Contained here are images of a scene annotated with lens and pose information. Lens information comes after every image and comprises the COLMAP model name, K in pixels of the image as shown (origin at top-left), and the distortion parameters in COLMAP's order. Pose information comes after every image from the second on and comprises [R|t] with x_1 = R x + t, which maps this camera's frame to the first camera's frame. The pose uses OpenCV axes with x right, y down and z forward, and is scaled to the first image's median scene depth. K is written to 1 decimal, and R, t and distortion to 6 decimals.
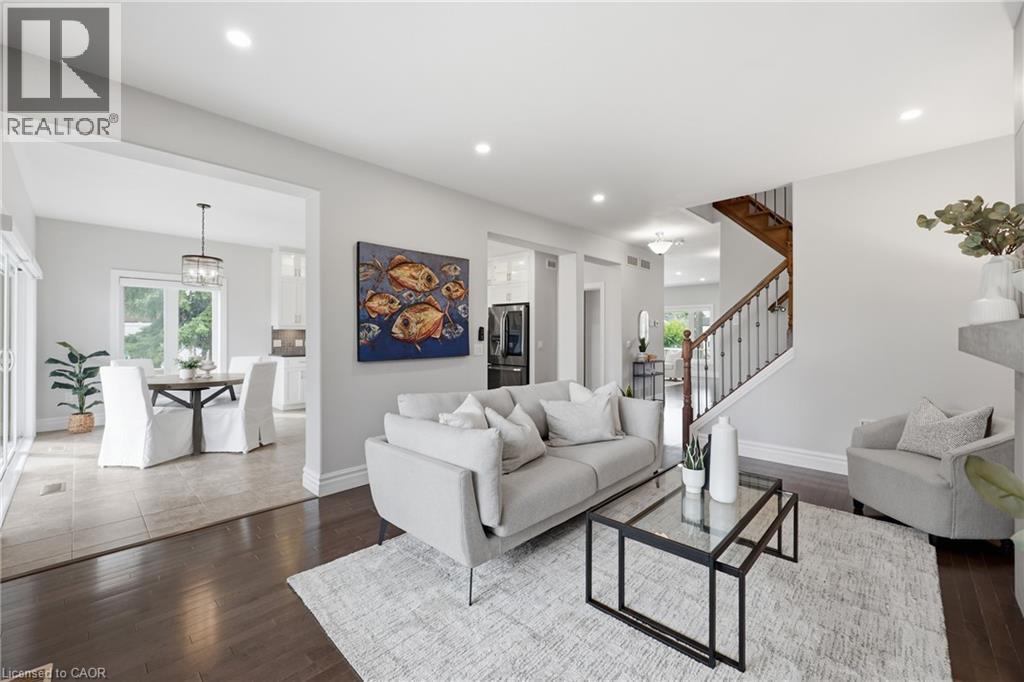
lens RADIAL K [[409.1, 0, 505.5], [0, 409.1, 337.3], [0, 0, 1]] dist [0.001317, 0.000091]
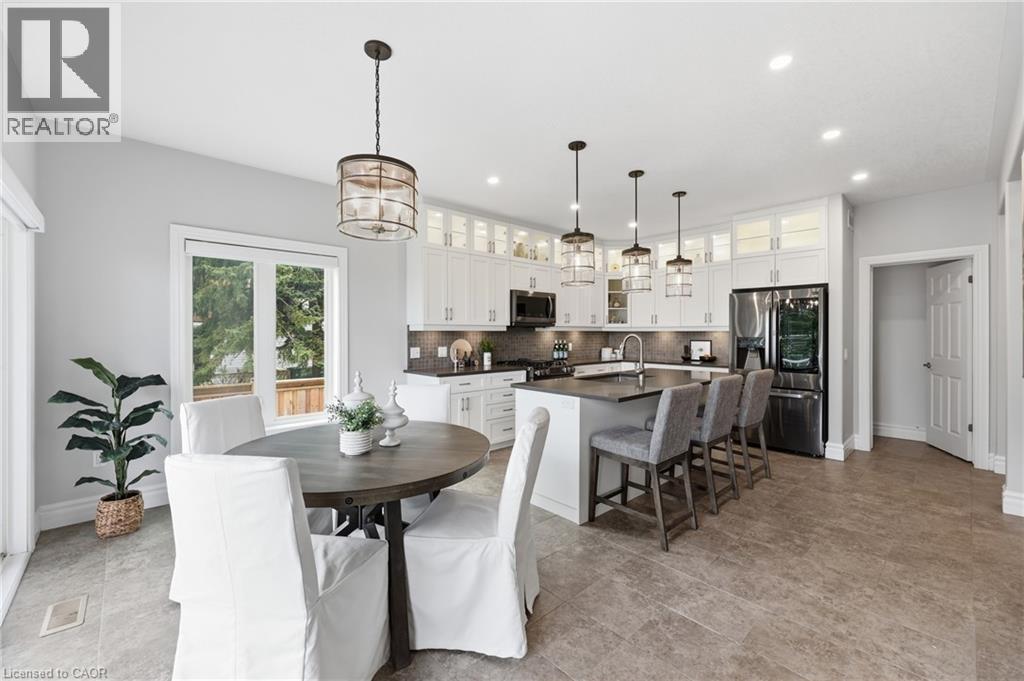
lens RADIAL K [[414.2, 0, 505.0], [0, 414.2, 335.8], [0, 0, 1]] dist [-0.001654, 0.000062]
pose [[0.997822, -0.004008, -0.065849, -0.663596], [0.003921, 0.999991, -0.001445, -0.017188], [0.065854, 0.001183, 0.997829, 0.657103]]
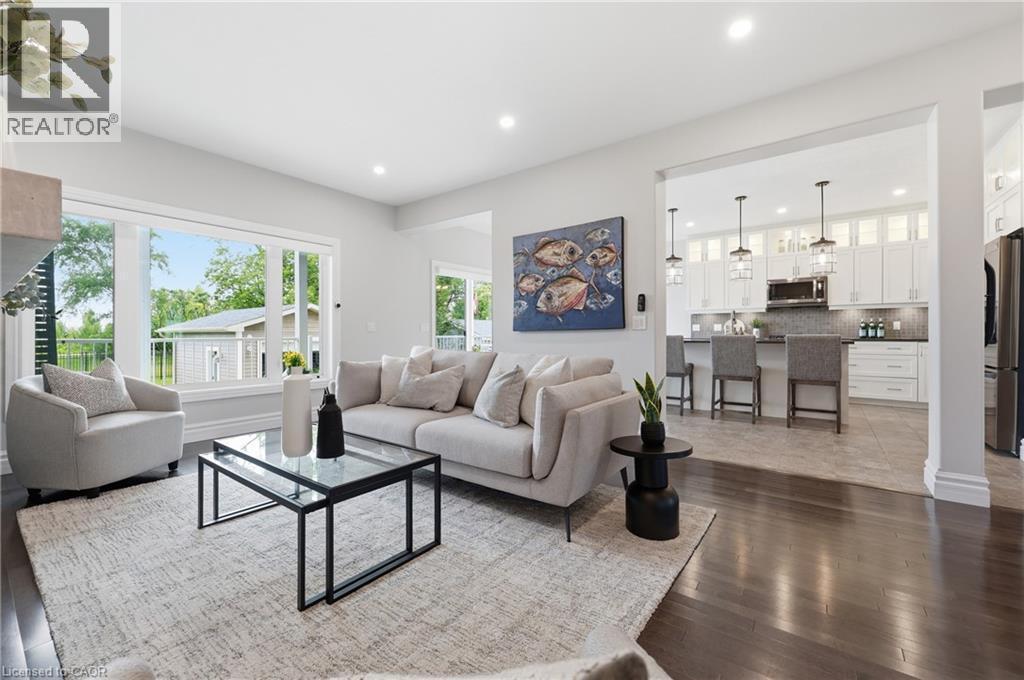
lens RADIAL K [[414.2, 0, 505.0], [0, 414.2, 335.3], [0, 0, 1]] dist [-0.001654, 0.000062]
pose [[0.120314, -0.001271, -0.992735, 0.769695], [-0.000157, 0.999999, -0.001299, 0.062186], [0.992736, 0.000312, 0.120313, 0.678722]]
